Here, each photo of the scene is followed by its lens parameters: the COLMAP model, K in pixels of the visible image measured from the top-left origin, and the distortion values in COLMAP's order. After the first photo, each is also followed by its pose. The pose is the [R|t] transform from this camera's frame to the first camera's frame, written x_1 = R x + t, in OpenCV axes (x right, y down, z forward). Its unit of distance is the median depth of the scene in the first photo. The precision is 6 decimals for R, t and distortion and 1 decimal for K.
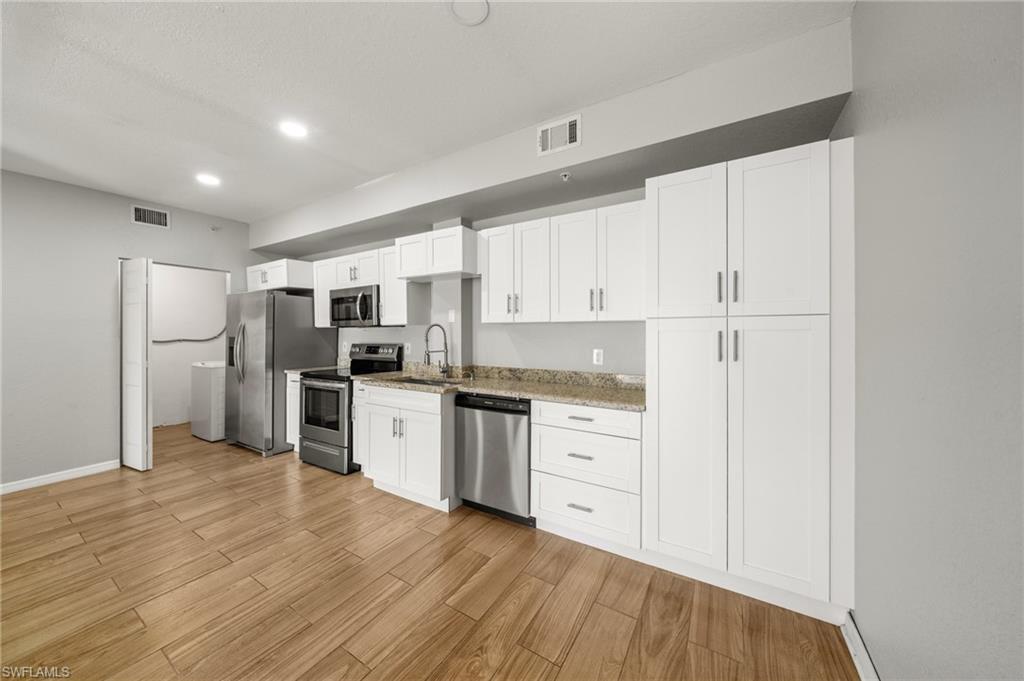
lens RADIAL K [[349.4, 0, 512.3], [0, 349.4, 331.5], [0, 0, 1]] dist [-0.005626, -0.000539]
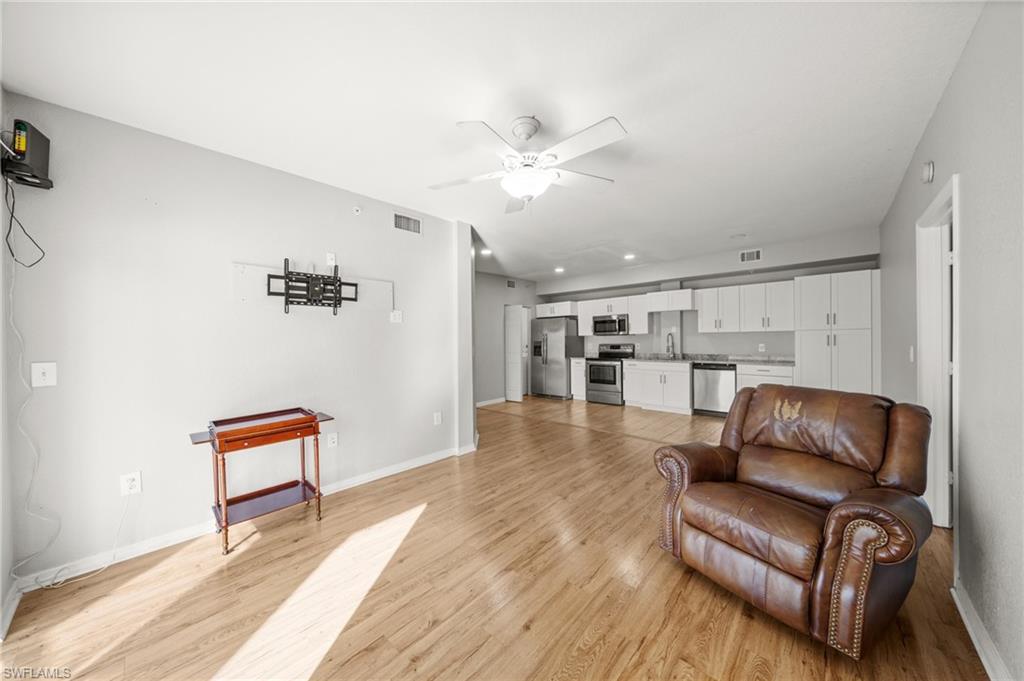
lens RADIAL K [[349.4, 0, 501.0], [0, 349.4, 341.5], [0, 0, 1]] dist [-0.005626, -0.000539]
pose [[0.976828, -0.008744, -0.213847, -0.825818], [0.010181, 0.999932, 0.005621, 0.005400], [0.213784, -0.007668, 0.976851, -1.376001]]
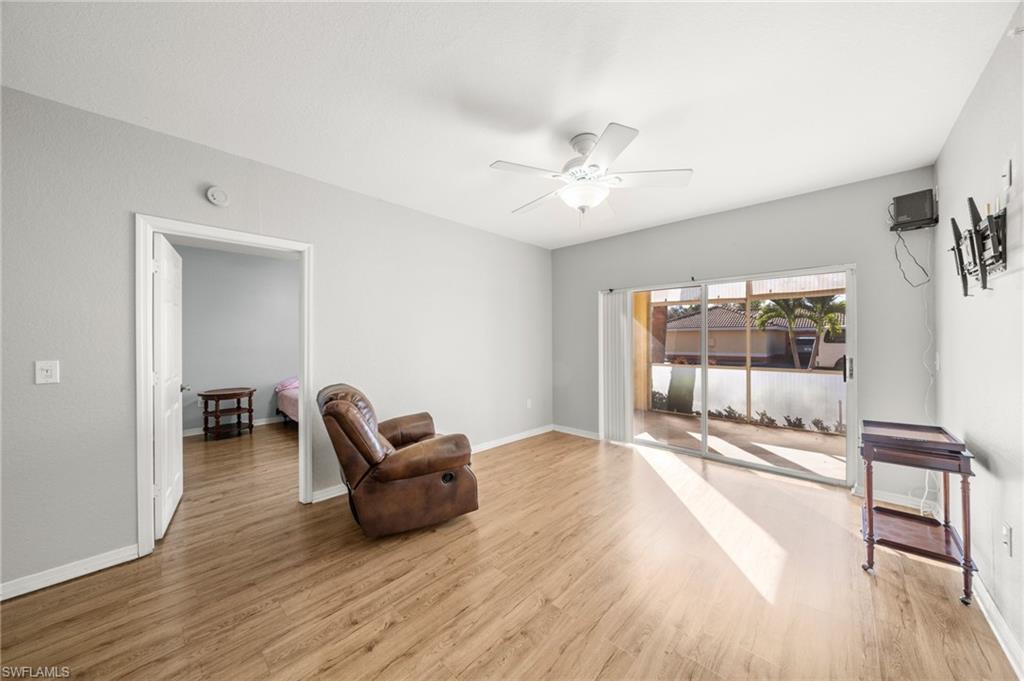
lens RADIAL K [[349.4, 0, 502.4], [0, 349.4, 342.1], [0, 0, 1]] dist [-0.005626, -0.000539]
pose [[-0.975020, 0.006979, 0.222007, -0.928690], [0.007841, 0.999965, 0.002998, 0.004613], [-0.221978, 0.004663, -0.975040, 0.279657]]
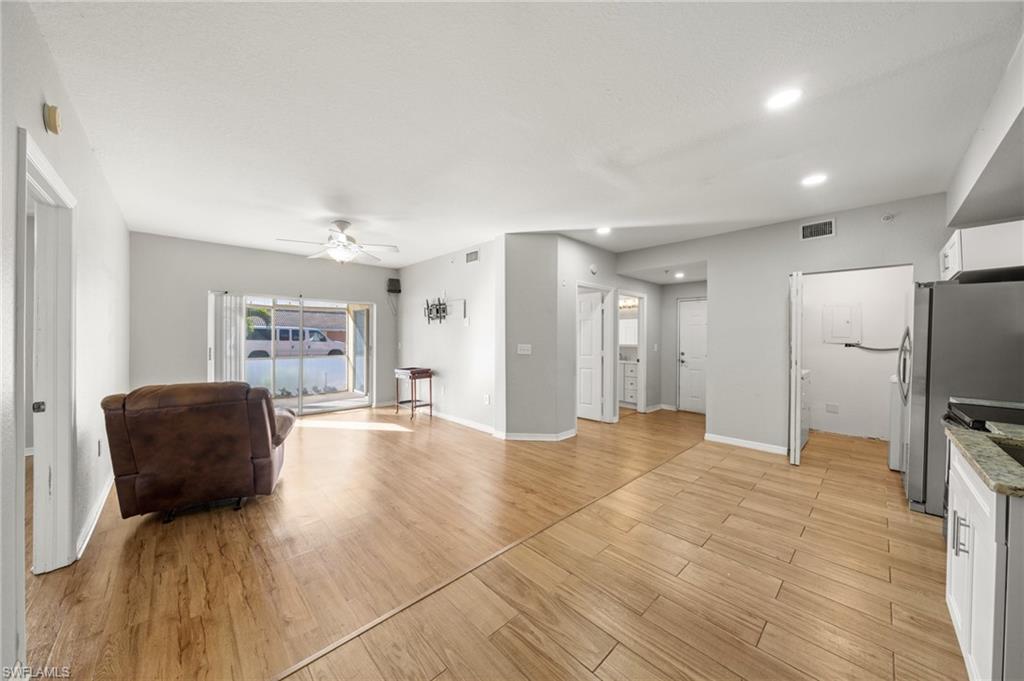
lens RADIAL K [[349.4, 0, 504.4], [0, 349.4, 338.2], [0, 0, 1]] dist [-0.005626, -0.000539]
pose [[-0.271374, 0.003699, -0.962467, 0.302347], [-0.004686, 0.999976, 0.005164, -0.003022], [0.962463, 0.005911, -0.271350, 0.482432]]
